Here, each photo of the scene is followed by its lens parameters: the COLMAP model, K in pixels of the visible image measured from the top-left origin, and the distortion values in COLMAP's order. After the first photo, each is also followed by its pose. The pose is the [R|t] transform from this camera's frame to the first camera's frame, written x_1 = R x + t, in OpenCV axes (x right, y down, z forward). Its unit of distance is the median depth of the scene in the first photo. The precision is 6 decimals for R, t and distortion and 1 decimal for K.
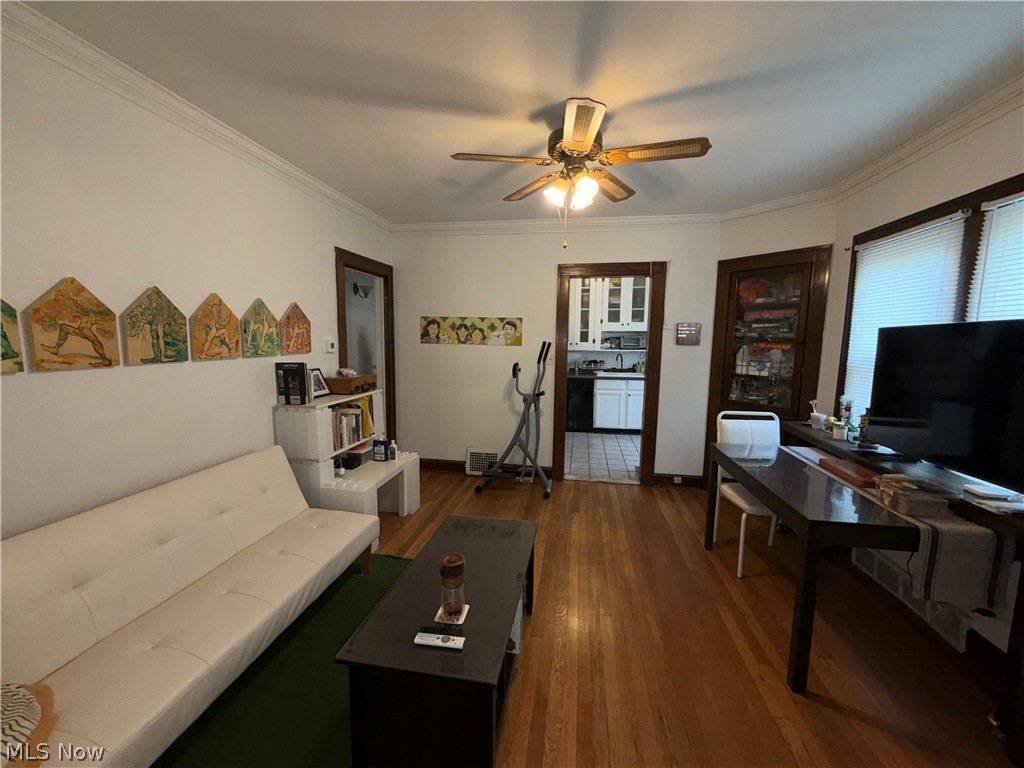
lens RADIAL K [[404.4, 0, 511.7], [0, 404.4, 386.0], [0, 0, 1]] dist [-0.002134, -0.000265]
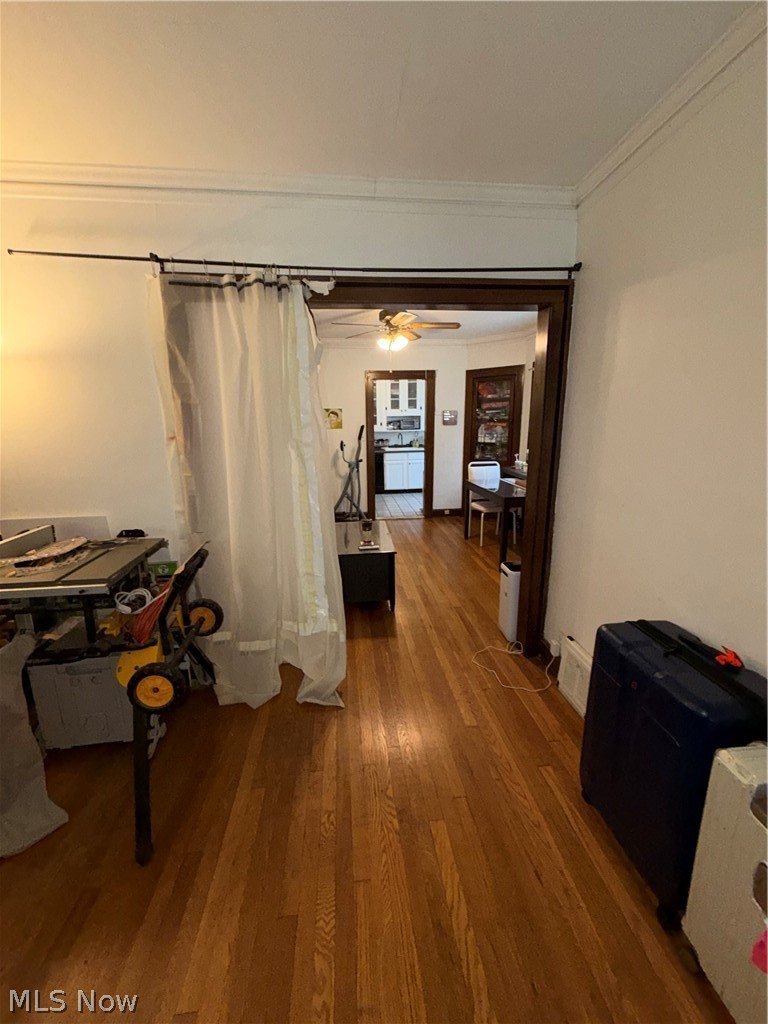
lens RADIAL K [[404.4, 0, 387.3], [0, 404.4, 513.9], [0, 0, 1]] dist [-0.002134, -0.000265]
pose [[0.961839, -0.084517, 0.260234, -0.197823], [0.056393, 0.991912, 0.113715, 0.040802], [-0.267740, -0.094700, 0.958826, -0.396157]]
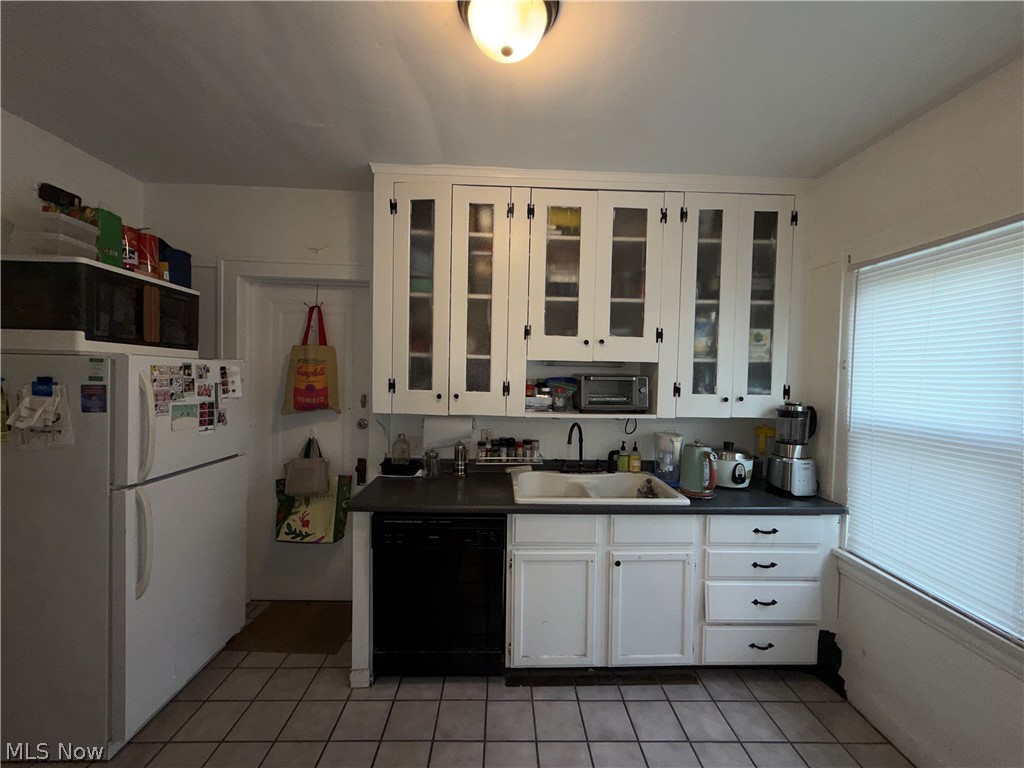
lens RADIAL K [[404.4, 0, 510.1], [0, 404.4, 381.4], [0, 0, 1]] dist [-0.002134, -0.000265]
pose [[0.982958, 0.008544, 0.183630, 0.201011], [0.008695, 0.995640, -0.092869, -0.119302], [-0.183623, 0.092883, 0.978599, 0.926287]]
